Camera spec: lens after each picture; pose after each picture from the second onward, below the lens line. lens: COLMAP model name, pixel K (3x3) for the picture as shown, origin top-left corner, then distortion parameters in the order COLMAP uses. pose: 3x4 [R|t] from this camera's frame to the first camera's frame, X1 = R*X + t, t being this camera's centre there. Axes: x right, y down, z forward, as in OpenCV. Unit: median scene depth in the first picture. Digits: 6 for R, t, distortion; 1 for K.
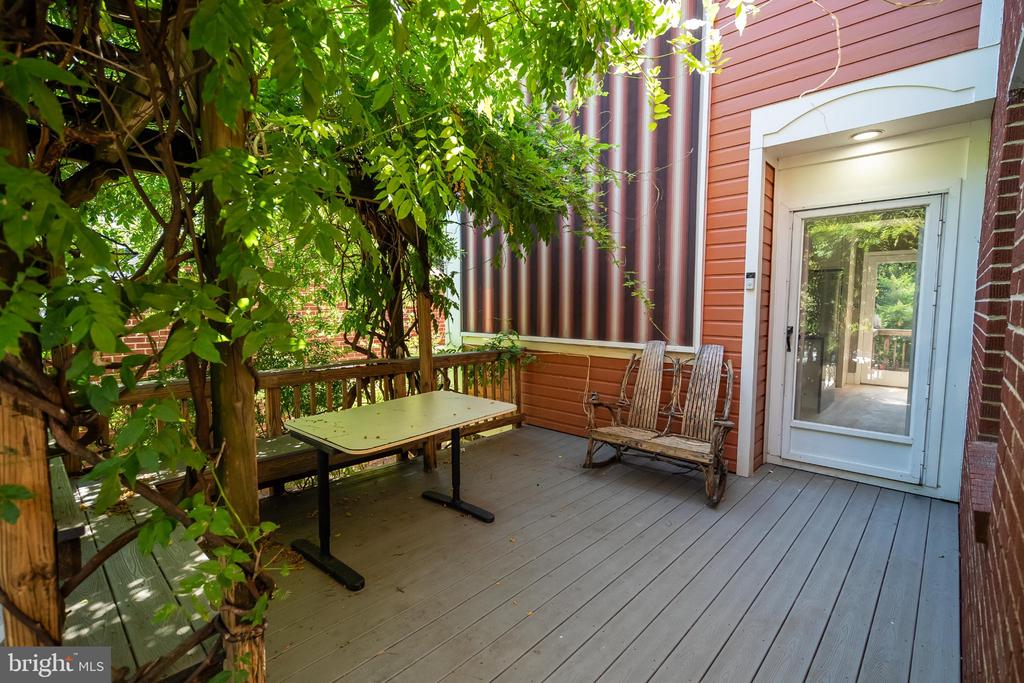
lens RADIAL K [[463.2, 0, 514.1], [0, 463.2, 345.3], [0, 0, 1]] dist [0.001138, -0.000047]
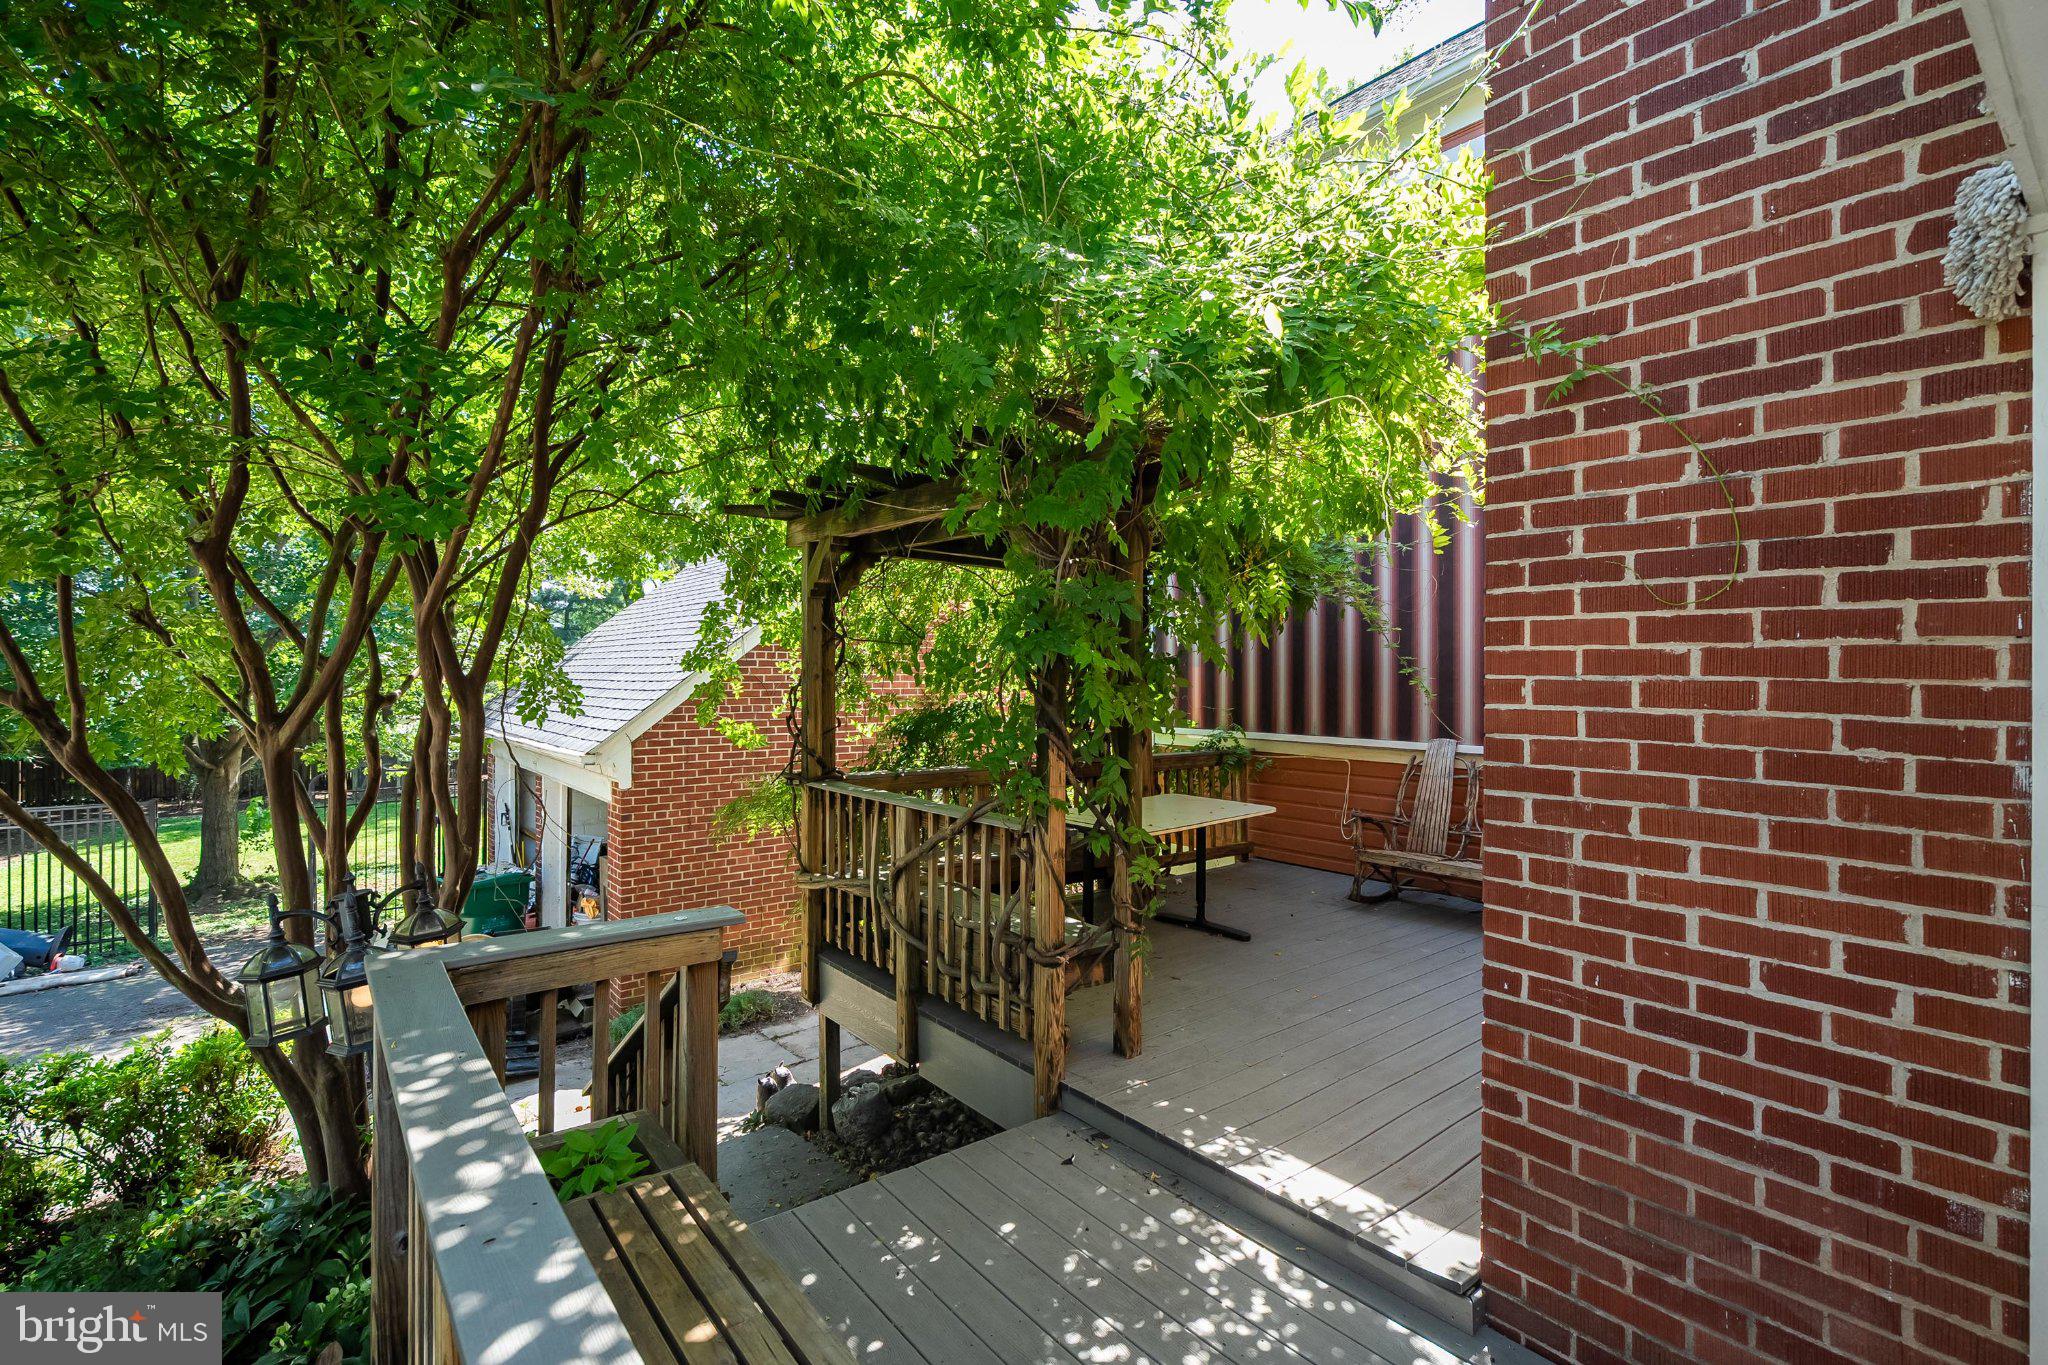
lens RADIAL K [[926.4, 0, 1016.1], [0, 926.4, 672.8], [0, 0, 1]] dist [0.001138, -0.000047]
pose [[0.989427, -0.000465, -0.145028, -0.168934], [-0.012864, 0.995772, -0.090951, 0.030016], [0.144457, 0.091855, 0.985238, -0.619830]]
